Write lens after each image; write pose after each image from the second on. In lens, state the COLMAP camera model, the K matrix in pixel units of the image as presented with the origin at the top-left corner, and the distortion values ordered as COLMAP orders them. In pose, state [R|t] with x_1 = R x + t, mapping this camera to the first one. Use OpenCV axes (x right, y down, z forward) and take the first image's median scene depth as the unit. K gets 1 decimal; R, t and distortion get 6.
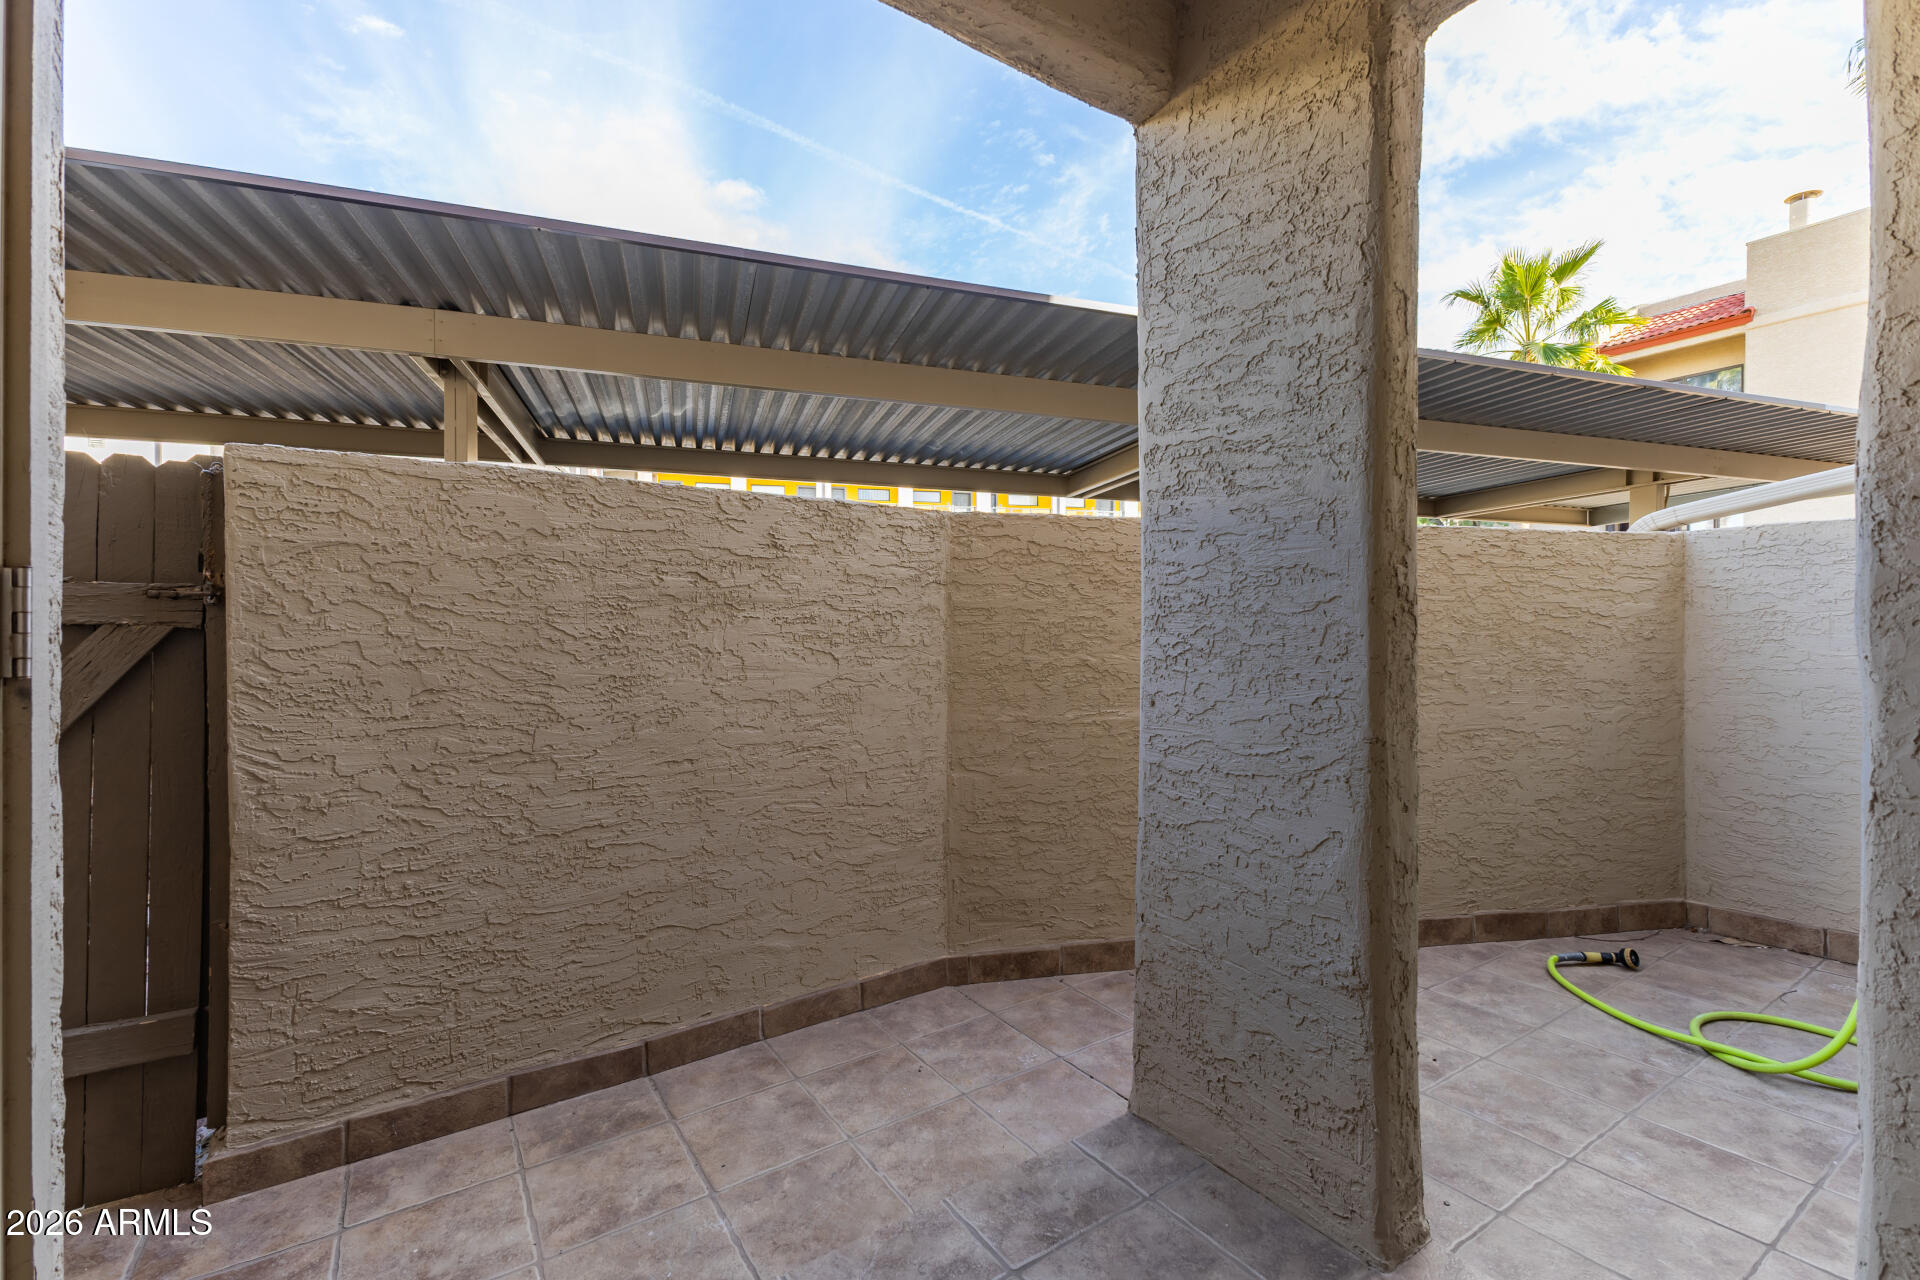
lens RADIAL K [[829.9, 0, 959.1], [0, 829.9, 635.3], [0, 0, 1]] dist [0.010207, -0.004376]
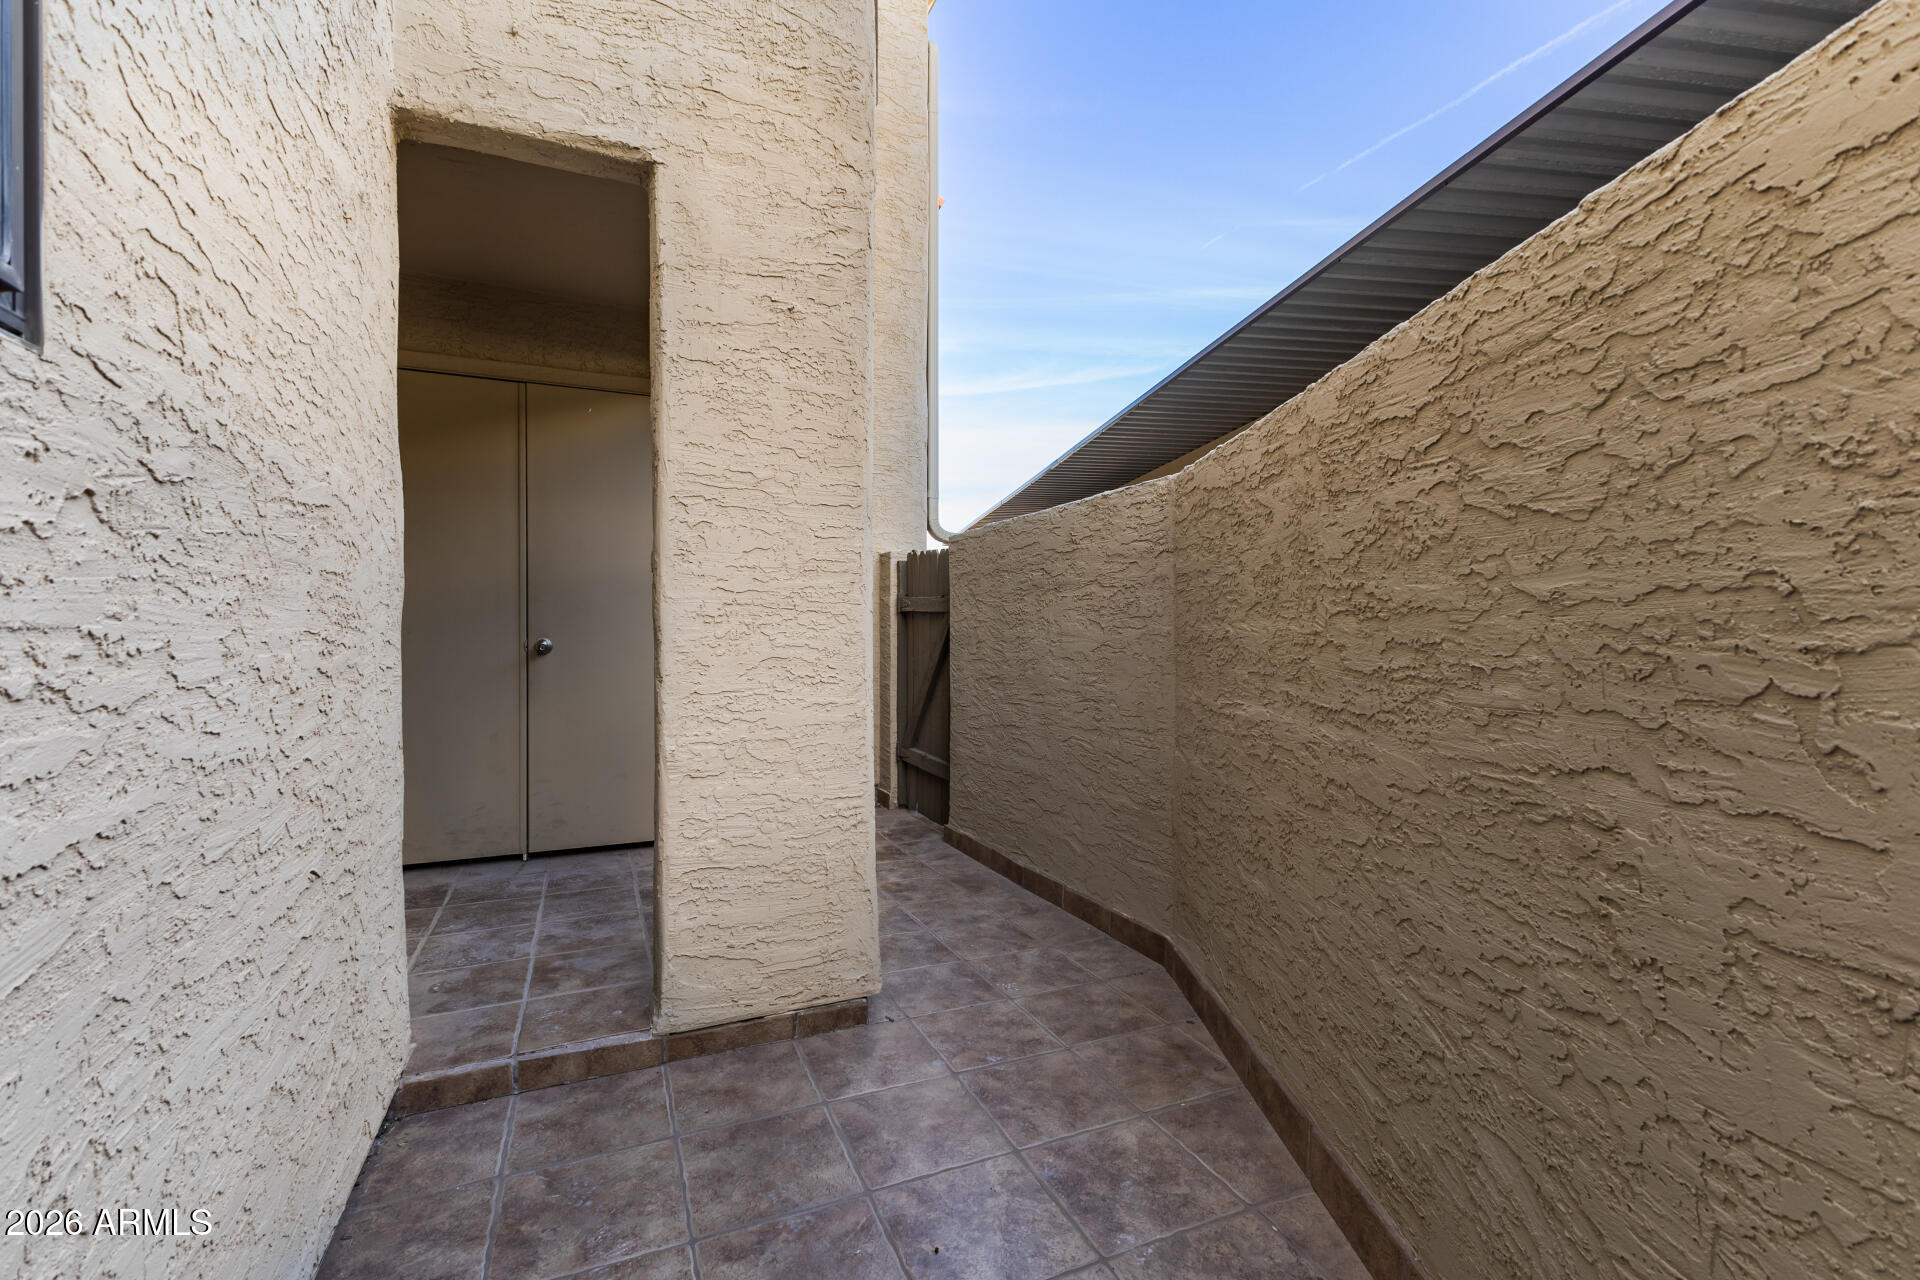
lens RADIAL K [[829.9, 0, 959.9], [0, 829.9, 637.0], [0, 0, 1]] dist [0.010207, -0.004376]
pose [[-0.168774, 0.004842, -0.985643, 1.022348], [-0.000870, 0.999987, 0.005062, 0.034429], [0.985654, 0.001712, -0.168767, 0.967797]]
